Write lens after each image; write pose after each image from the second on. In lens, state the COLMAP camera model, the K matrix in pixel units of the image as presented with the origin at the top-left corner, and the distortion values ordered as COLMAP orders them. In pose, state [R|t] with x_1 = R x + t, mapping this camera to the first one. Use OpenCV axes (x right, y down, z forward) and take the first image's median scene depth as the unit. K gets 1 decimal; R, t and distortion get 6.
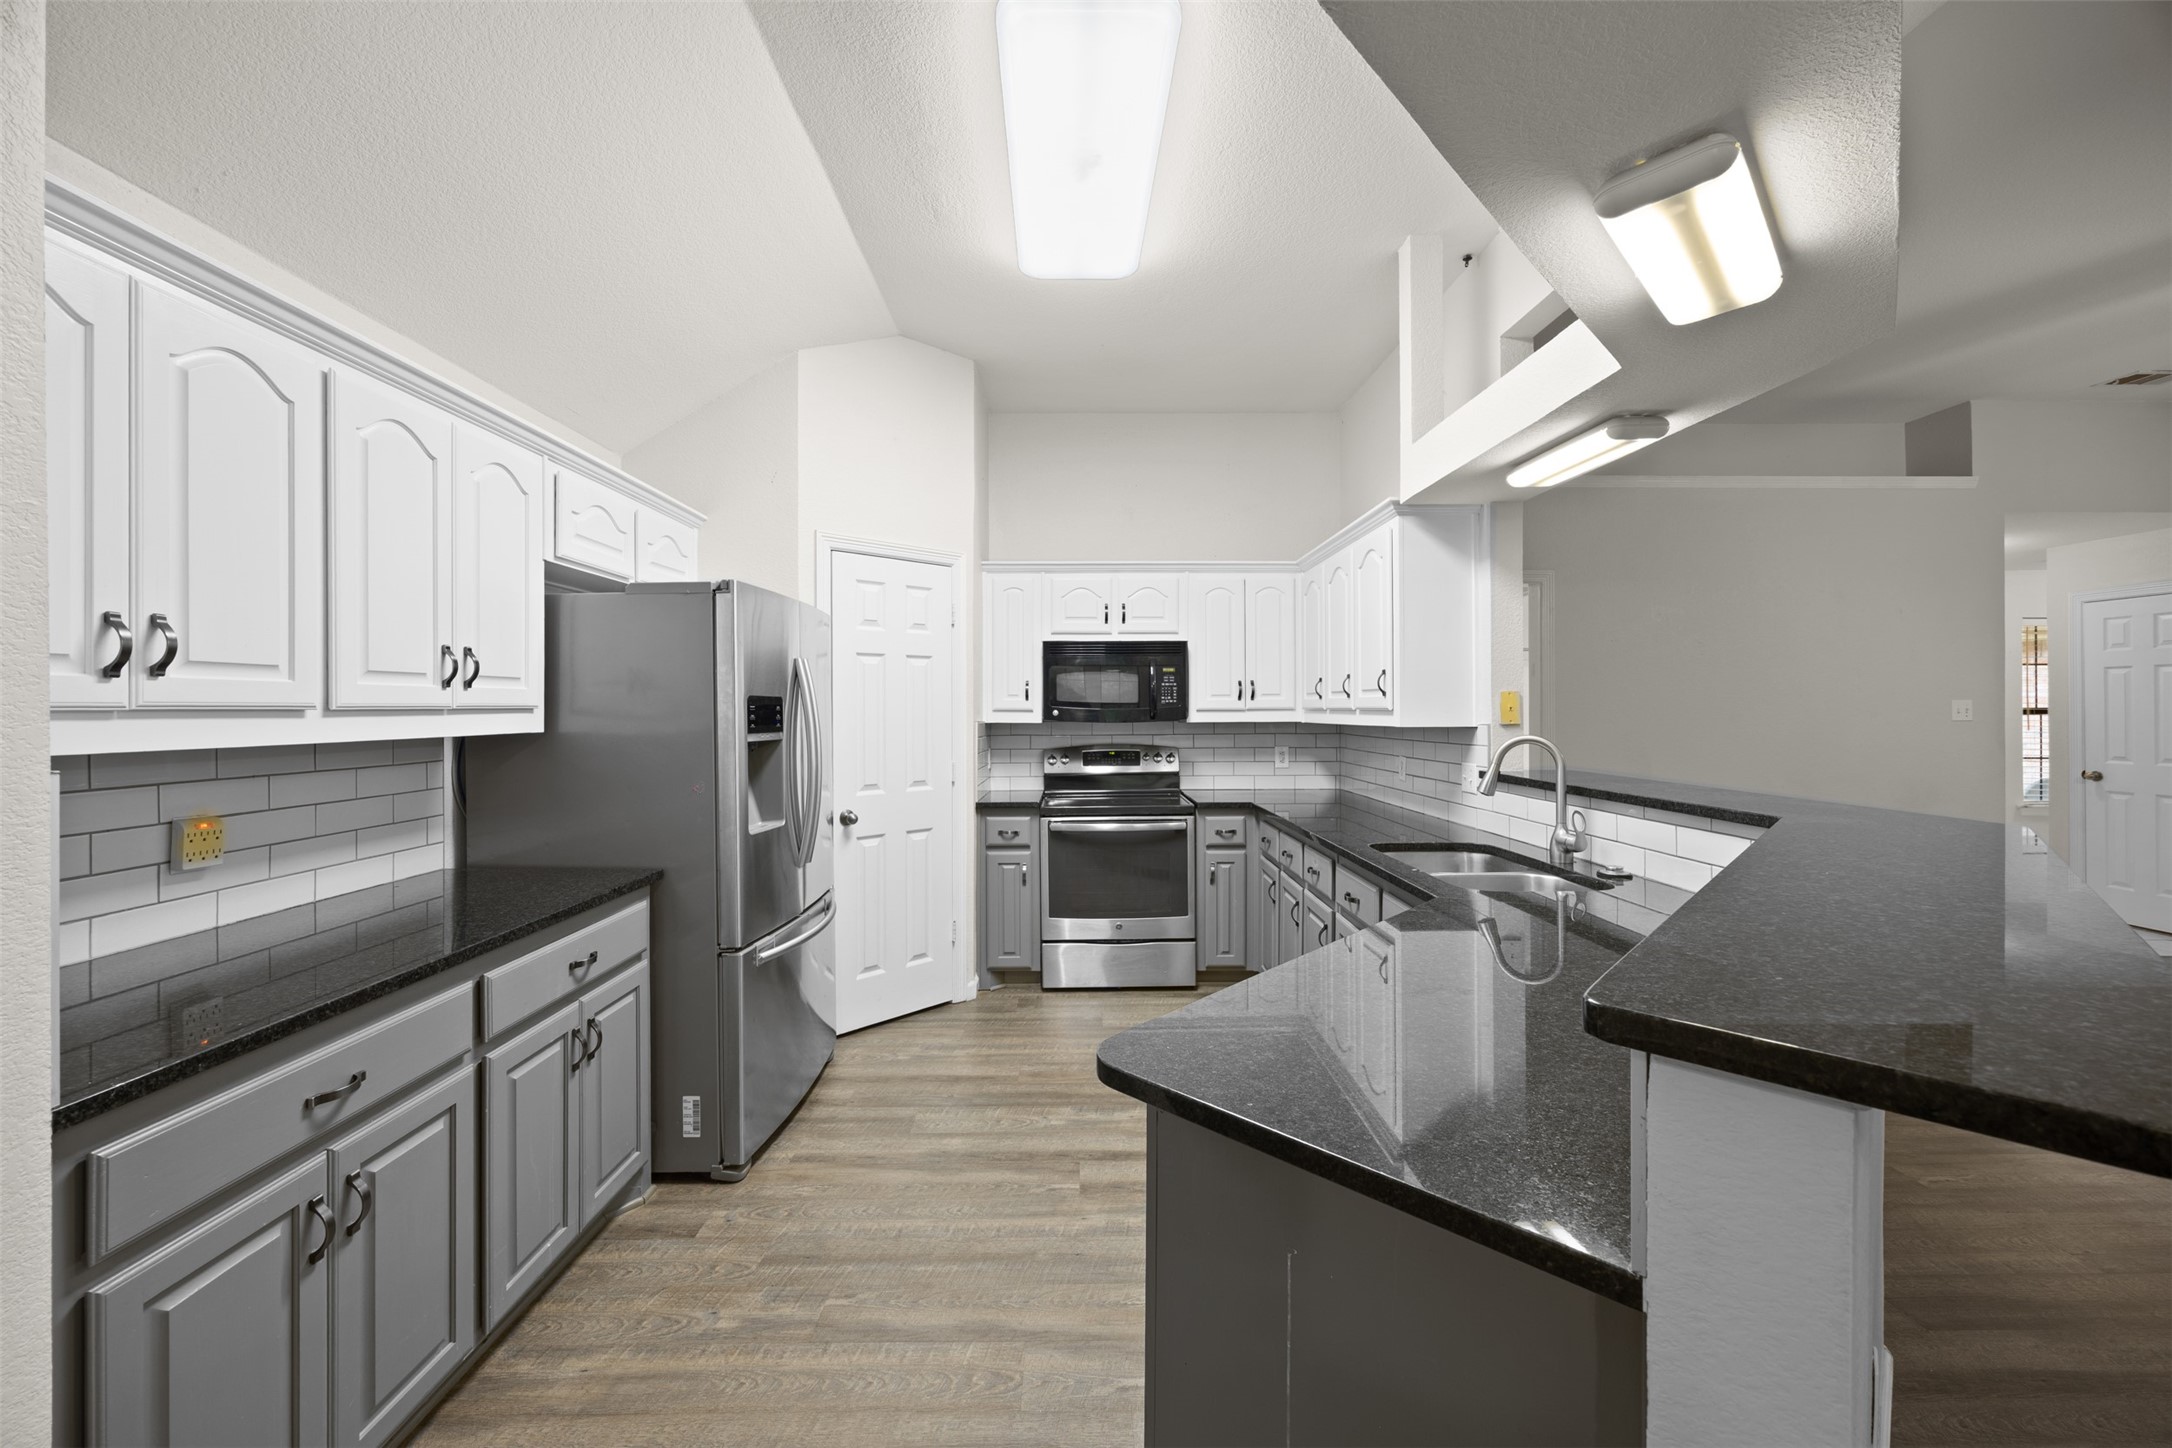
lens RADIAL K [[829.0, 0, 1078.1], [0, 829.0, 709.4], [0, 0, 1]] dist [-0.005177, 0.001324]
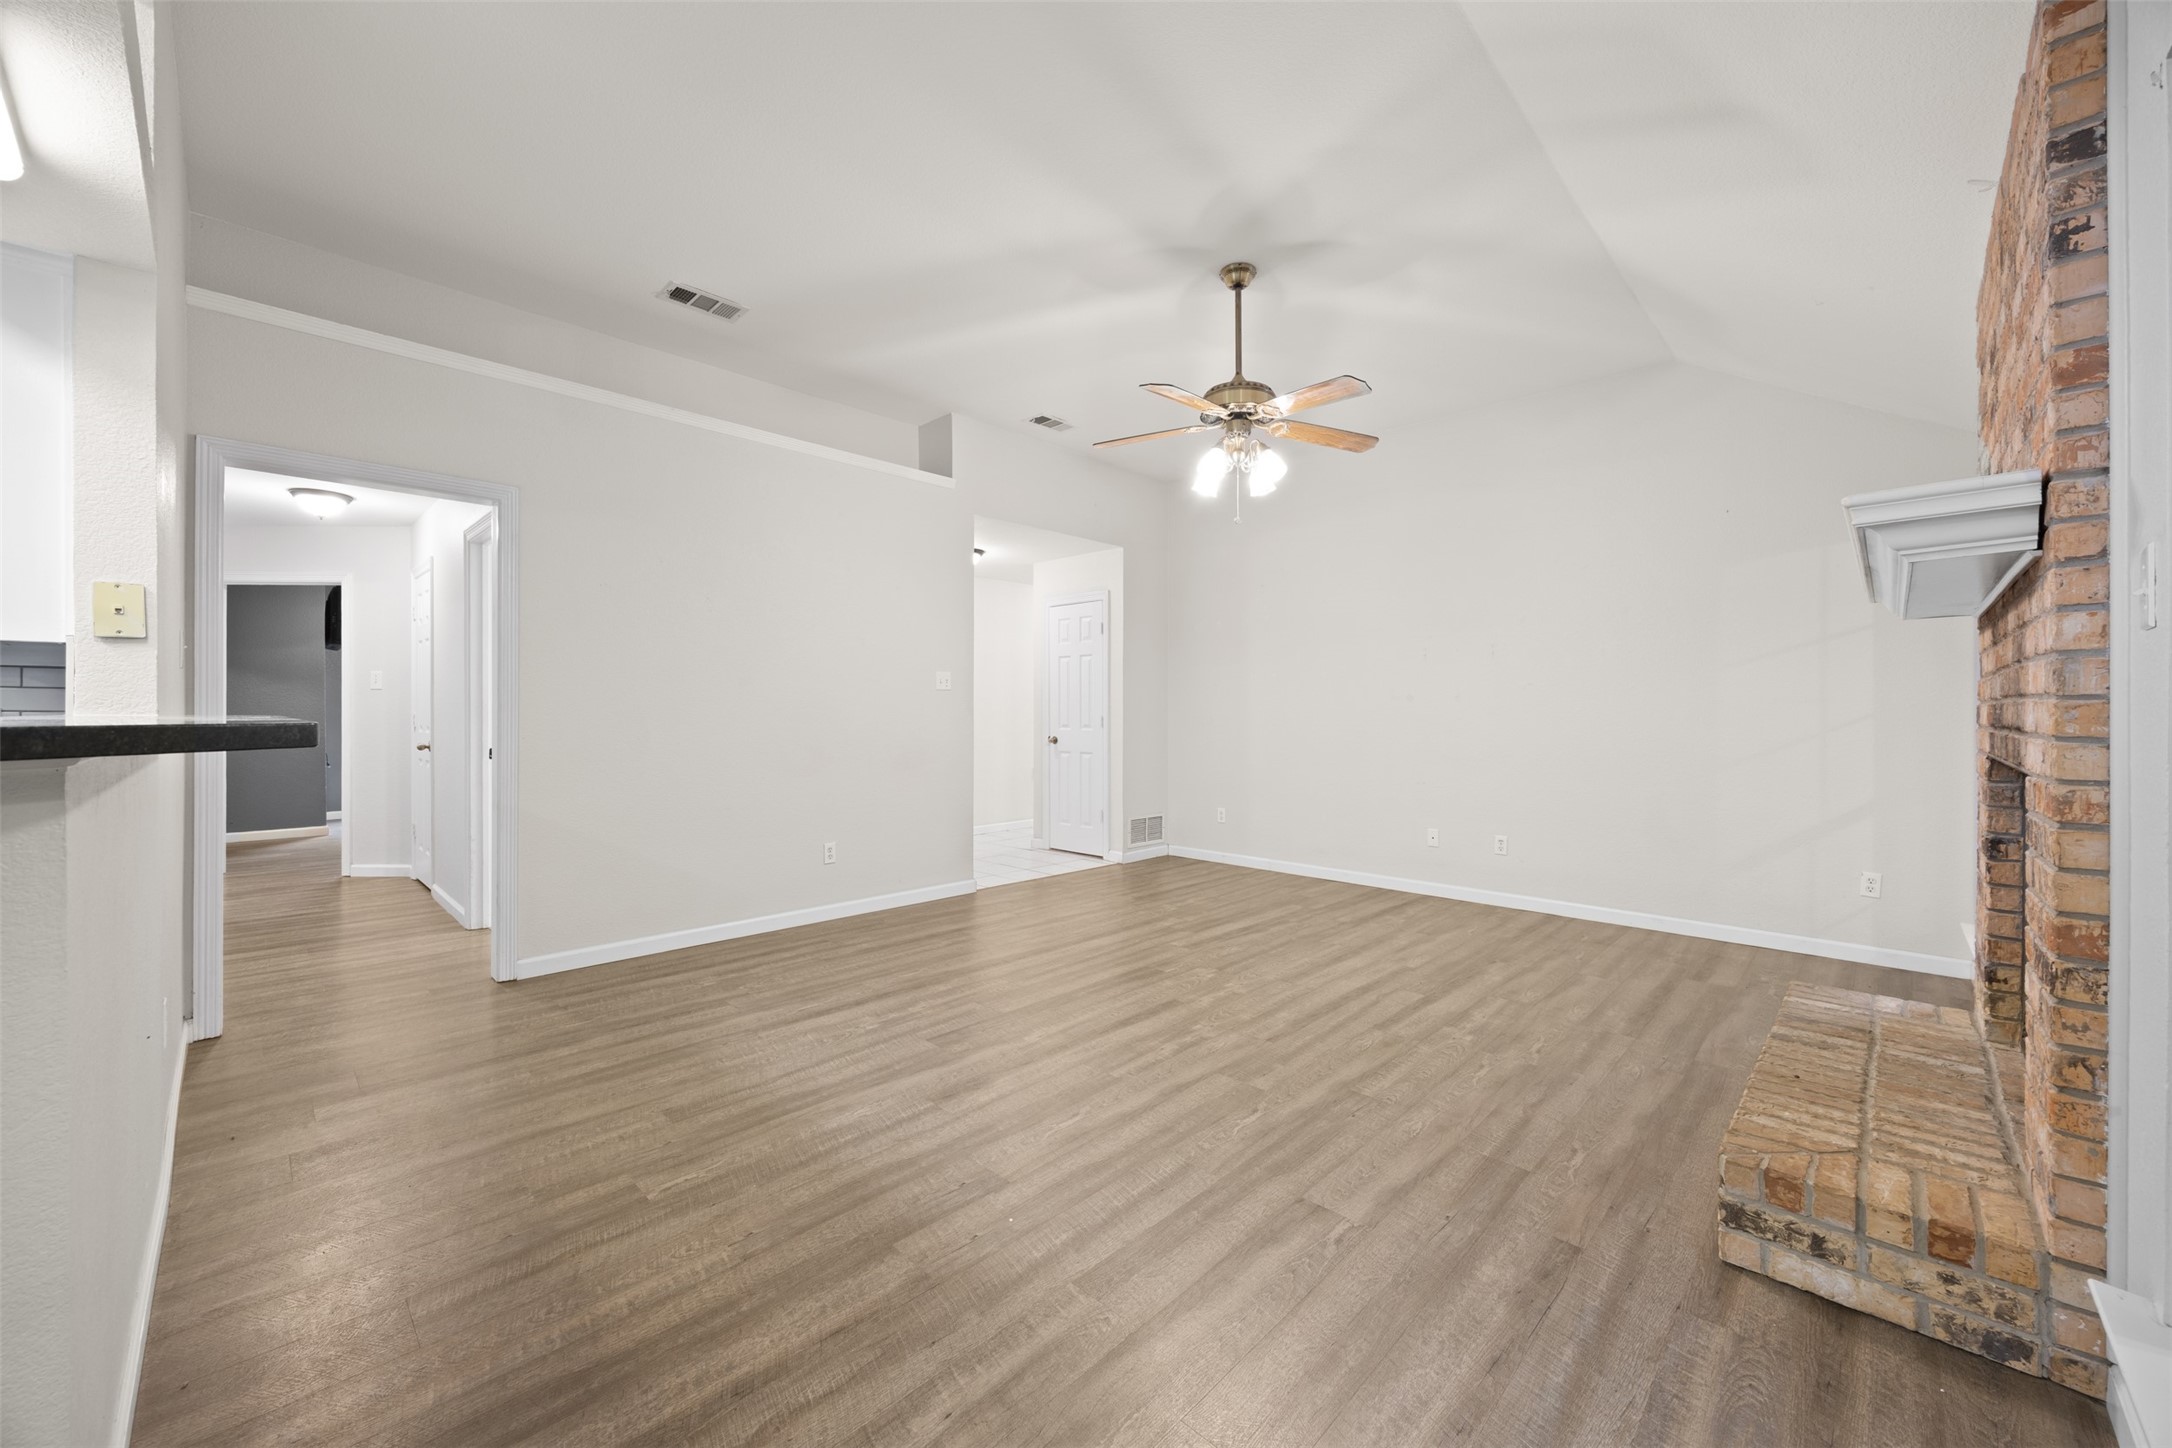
lens RADIAL K [[829.0, 0, 1081.1], [0, 829.0, 712.1], [0, 0, 1]] dist [-0.005177, 0.001324]
pose [[0.700705, 0.004692, 0.713436, 0.523947], [-0.004475, 0.999988, -0.002182, 0.062966], [-0.713438, -0.001664, 0.700717, 0.081408]]
